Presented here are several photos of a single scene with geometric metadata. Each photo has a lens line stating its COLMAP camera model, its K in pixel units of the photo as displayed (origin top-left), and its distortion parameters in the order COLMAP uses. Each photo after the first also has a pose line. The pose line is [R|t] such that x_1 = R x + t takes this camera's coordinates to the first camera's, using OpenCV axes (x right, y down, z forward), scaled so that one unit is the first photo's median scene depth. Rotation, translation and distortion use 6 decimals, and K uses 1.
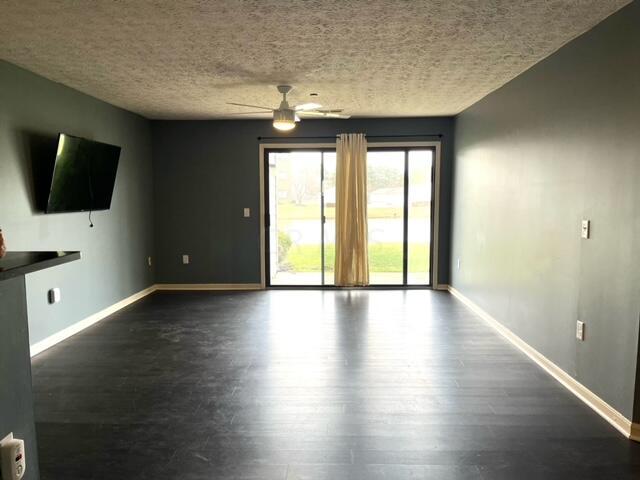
lens RADIAL K [[489.0, 0, 320.0], [0, 489.0, 240.0], [0, 0, 1]] dist [0.003982, 0.000392]
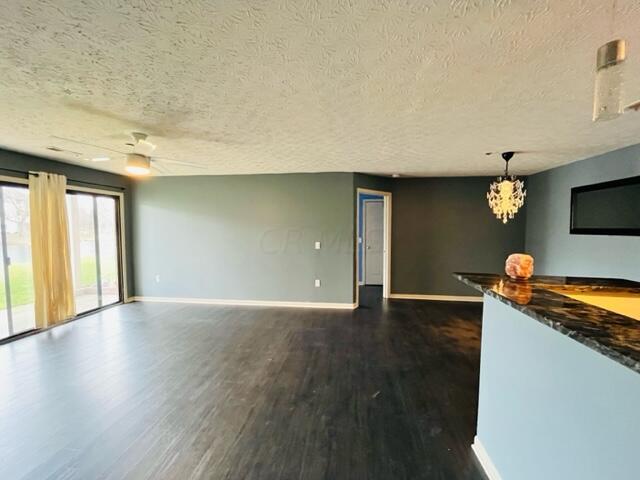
lens RADIAL K [[258.8, 0, 320.0], [0, 258.8, 240.0], [0, 0, 1]] dist [0.001837, 0.000210]
pose [[0.081091, -0.043801, 0.995744, -0.427439], [0.091195, 0.995169, 0.036349, -0.048166], [-0.992526, 0.087859, 0.084693, 0.406165]]
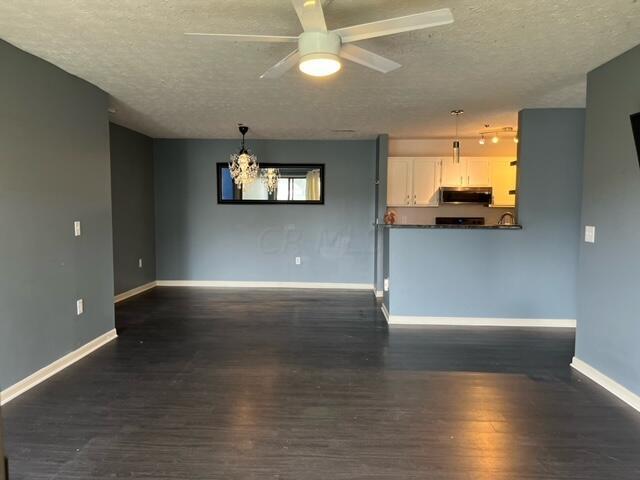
lens RADIAL K [[489.0, 0, 320.0], [0, 489.0, 240.0], [0, 0, 1]] dist [0.003982, 0.000392]
pose [[-0.999995, 0.001147, 0.002881, -0.052951], [0.001604, 0.986500, 0.163750, -0.100303], [-0.002654, 0.163754, -0.986498, 1.098306]]
